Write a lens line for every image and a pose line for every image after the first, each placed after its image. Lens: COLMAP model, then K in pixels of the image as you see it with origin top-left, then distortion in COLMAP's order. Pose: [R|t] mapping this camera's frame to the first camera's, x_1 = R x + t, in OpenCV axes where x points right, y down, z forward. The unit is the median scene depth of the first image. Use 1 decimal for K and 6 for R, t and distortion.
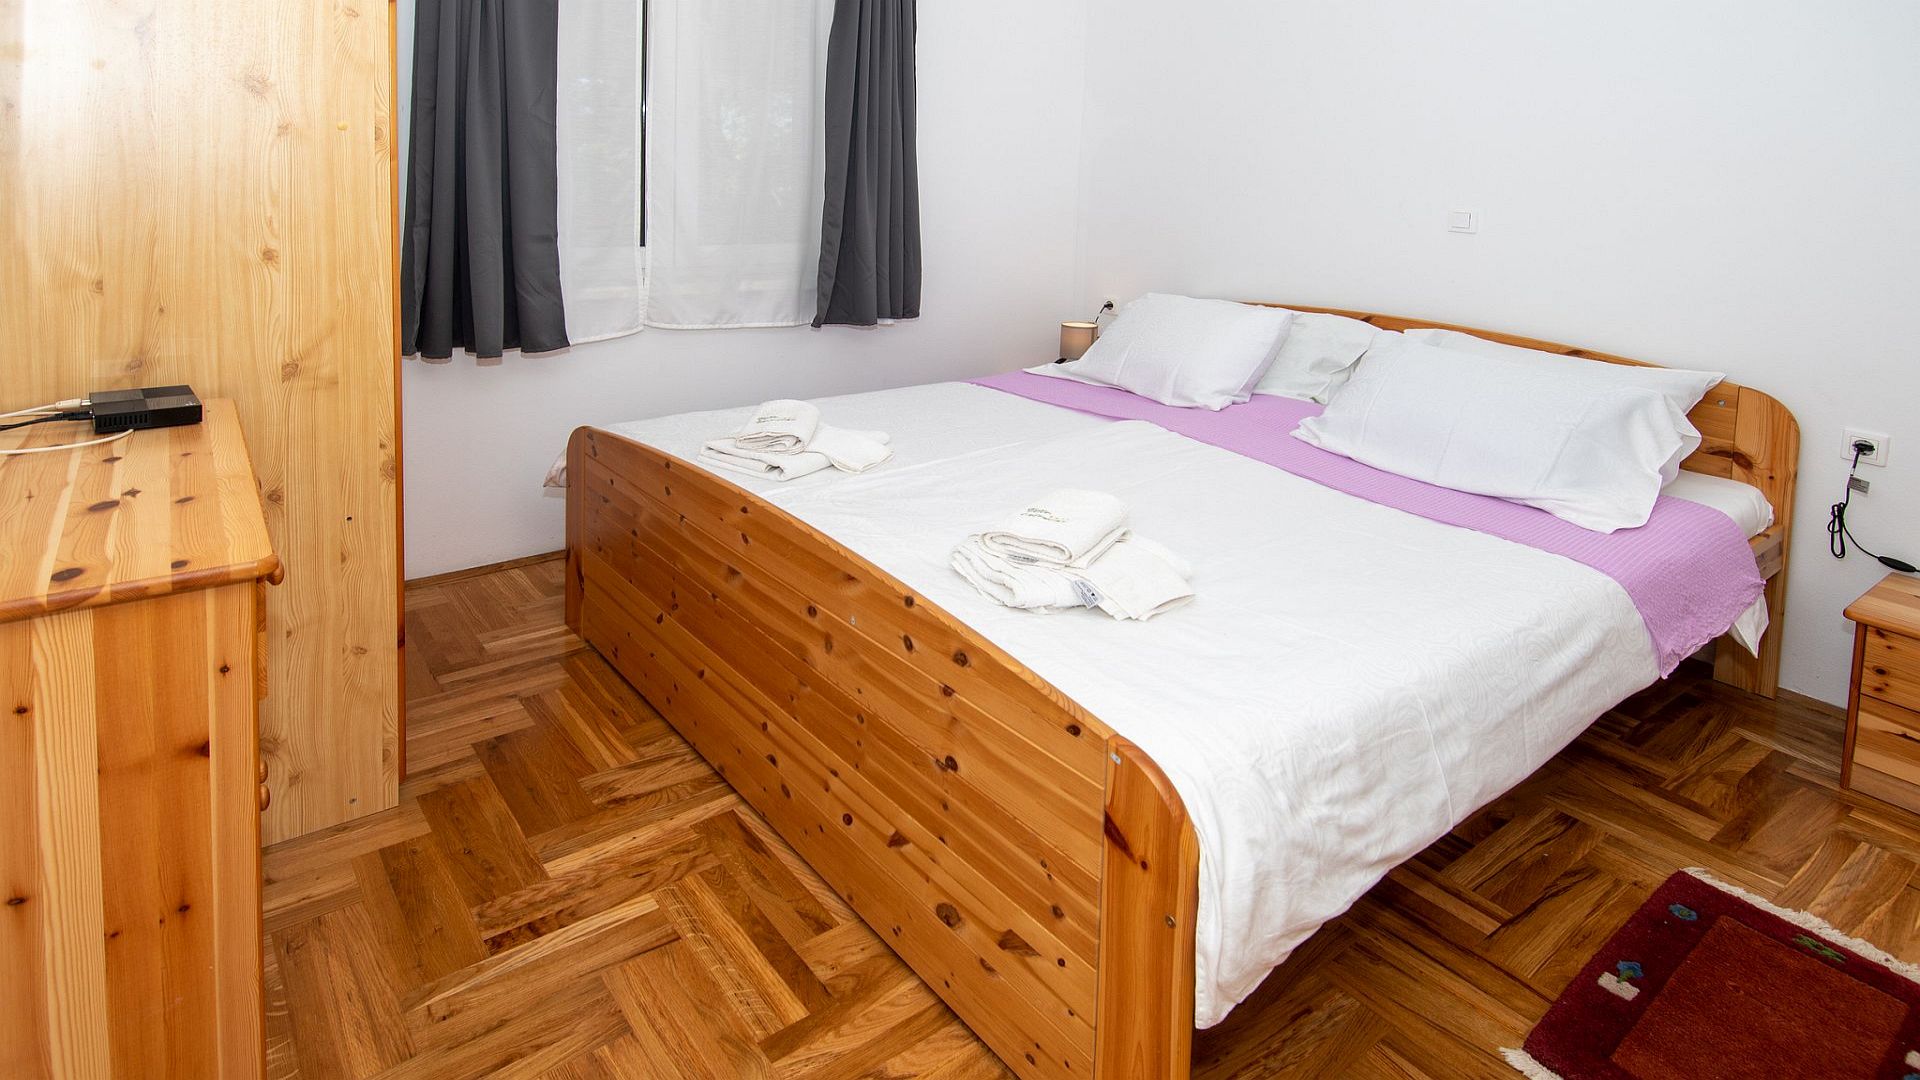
lens RADIAL K [[1012.4, 0, 952.6], [0, 1012.4, 491.1], [0, 0, 1]] dist [0.020374, -0.020767]
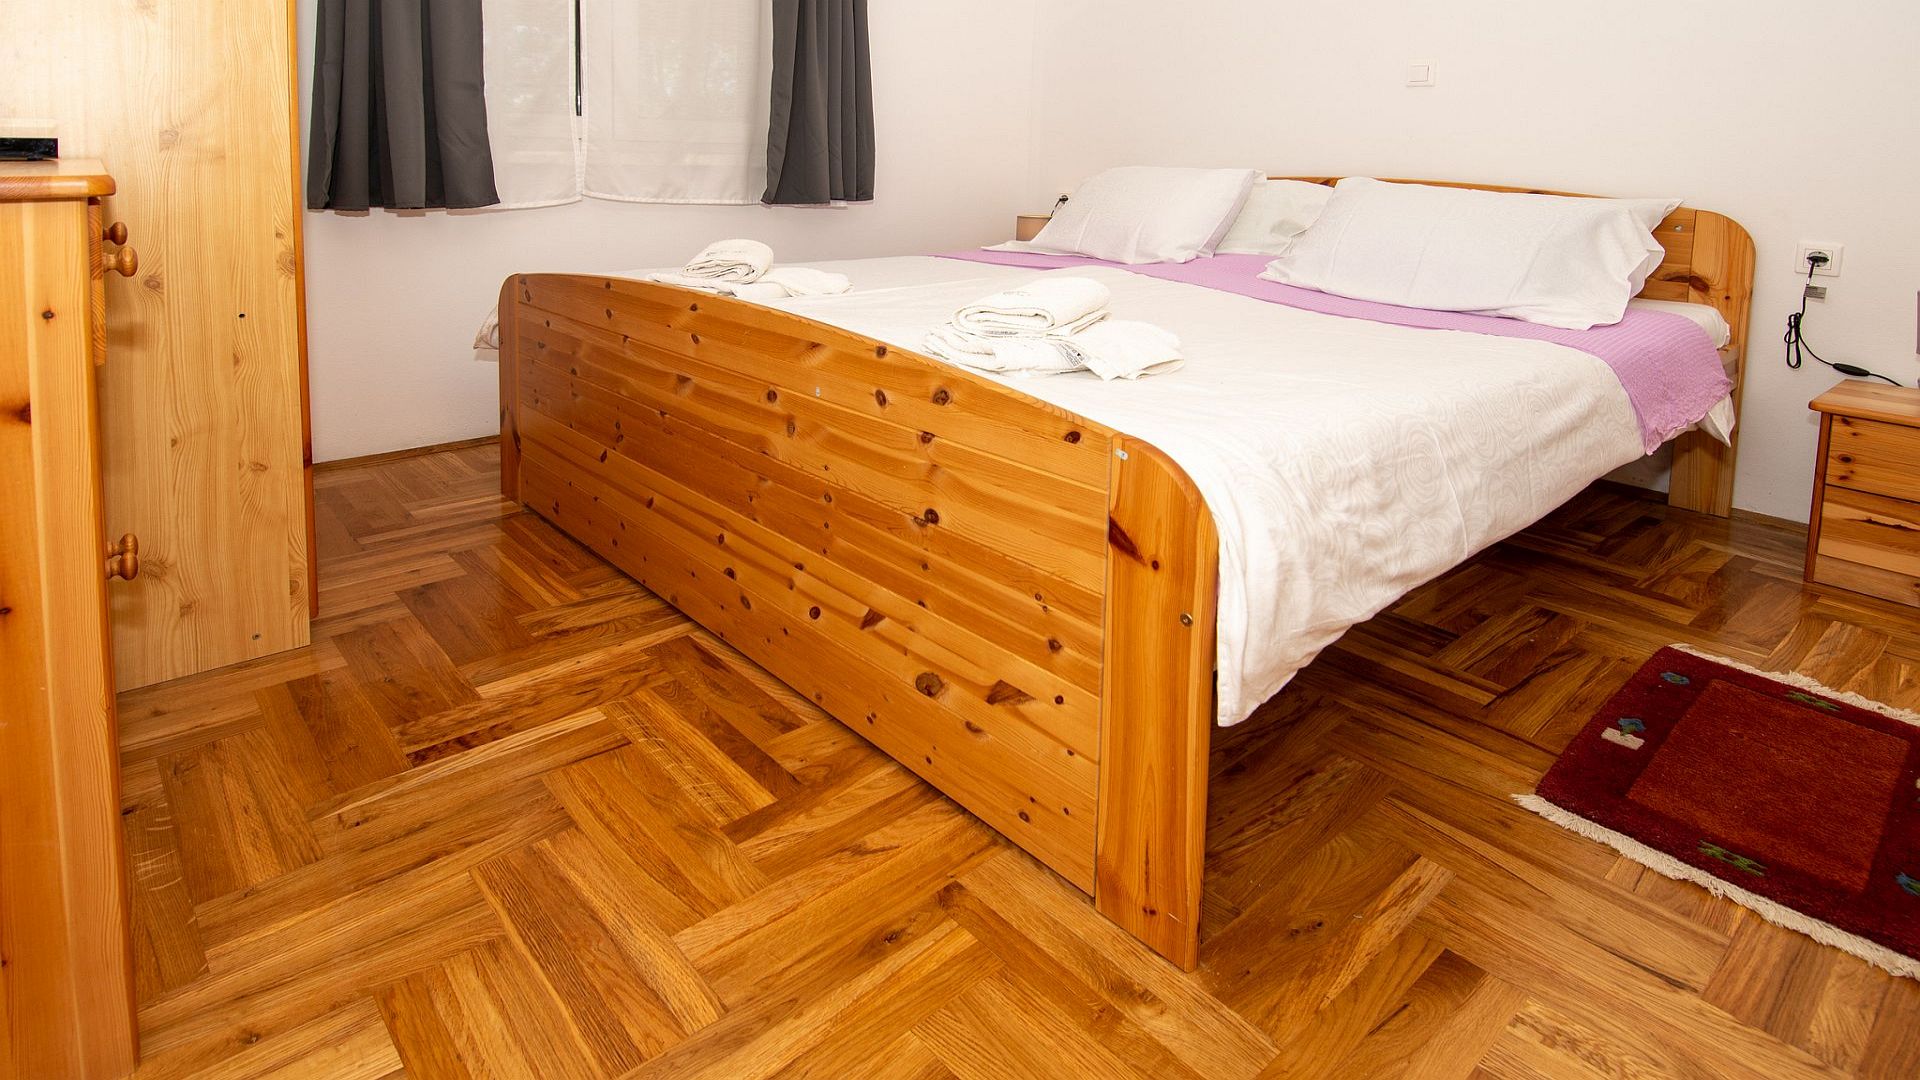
lens RADIAL K [[1012.4, 0, 984.1], [0, 1012.4, 426.9], [0, 0, 1]] dist [0.020374, -0.020767]
pose [[0.996960, -0.012184, 0.076958, -0.018669], [0.010713, 0.999753, 0.019494, 0.138653], [-0.077177, -0.018610, 0.996844, 0.072487]]
